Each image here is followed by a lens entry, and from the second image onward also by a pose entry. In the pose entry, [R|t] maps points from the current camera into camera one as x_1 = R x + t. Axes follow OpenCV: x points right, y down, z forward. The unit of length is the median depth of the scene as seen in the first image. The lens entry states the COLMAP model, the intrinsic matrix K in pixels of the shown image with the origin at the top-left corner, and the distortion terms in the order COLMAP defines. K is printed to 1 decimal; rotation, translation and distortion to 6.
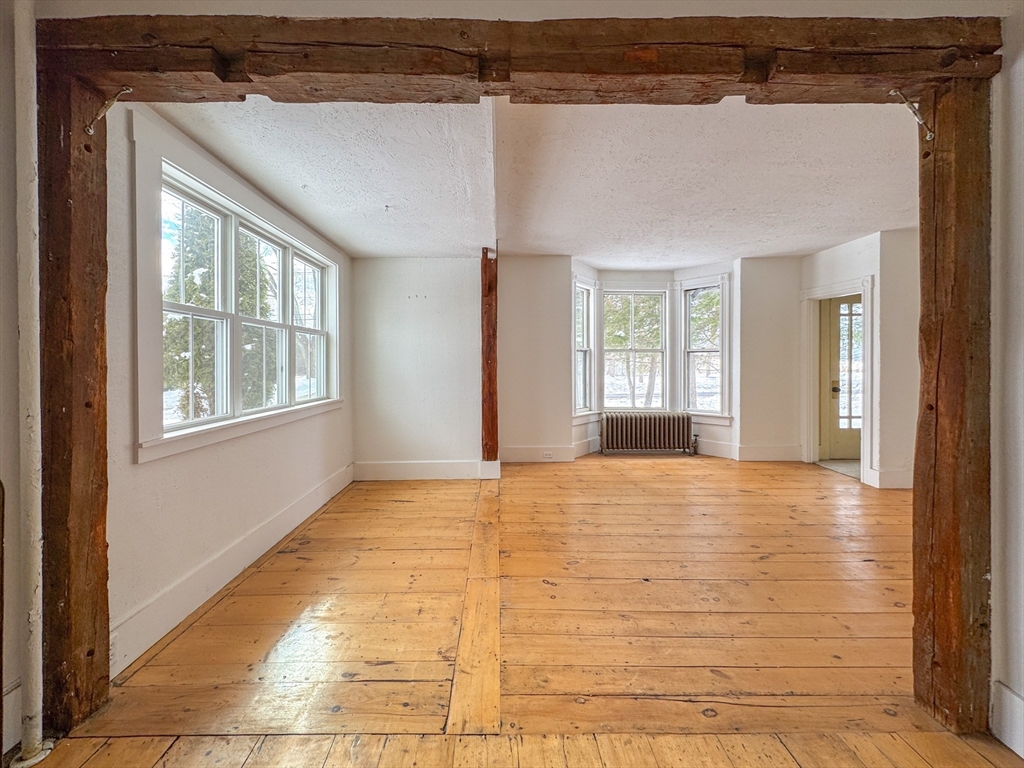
lens RADIAL K [[428.2, 0, 505.3], [0, 428.2, 367.9], [0, 0, 1]] dist [0.000830, 0.000112]
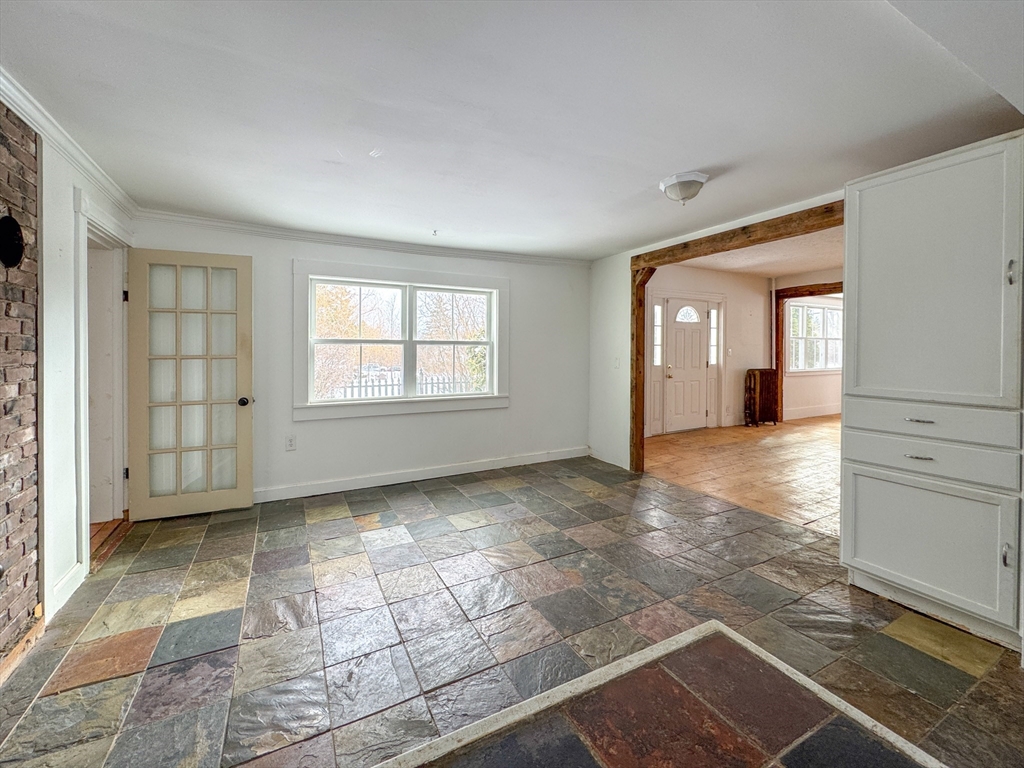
lens RADIAL K [[407.2, 0, 514.7], [0, 407.2, 353.2], [0, 0, 1]] dist [0.000395, -0.000189]
pose [[0.435266, 0.008326, -0.900263, 0.717143], [-0.011105, 0.999931, 0.003879, 0.002923], [0.900233, 0.008309, 0.435329, -1.408429]]
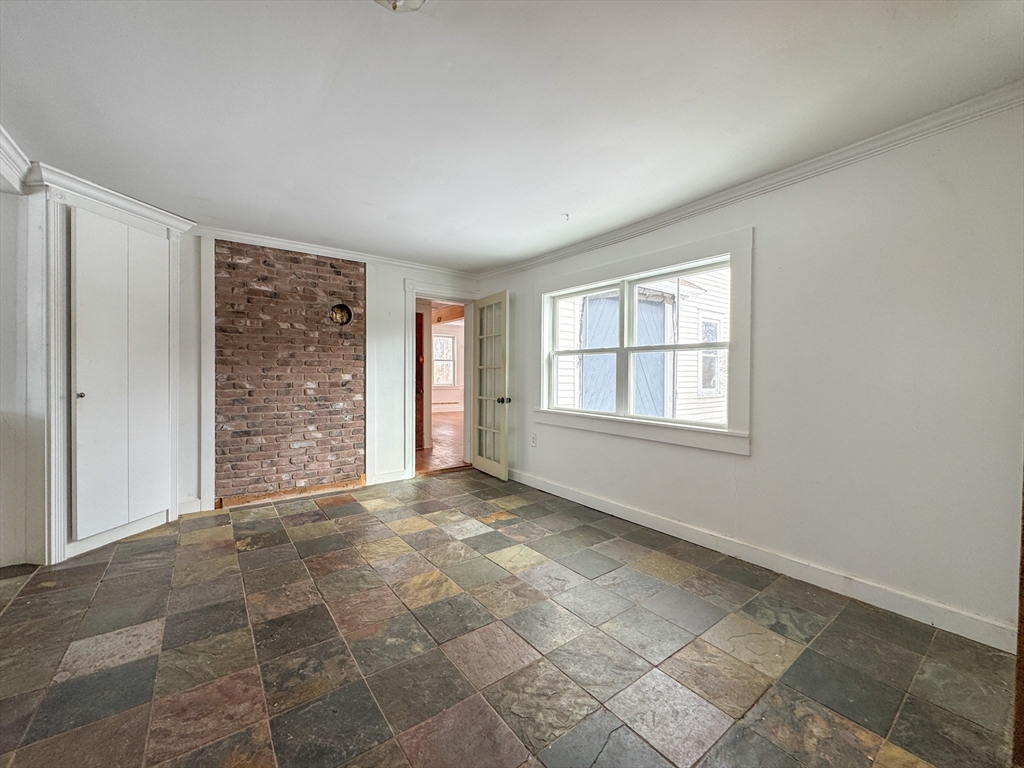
lens RADIAL K [[415.5, 0, 512.0], [0, 415.5, 384.0], [0, 0, 1]] dist [-0.002449, -0.000557]
pose [[-0.816179, 0.008097, -0.577742, 0.390072], [-0.012420, 0.999425, 0.031553, 0.027844], [0.577665, 0.032928, -0.815609, -0.671033]]
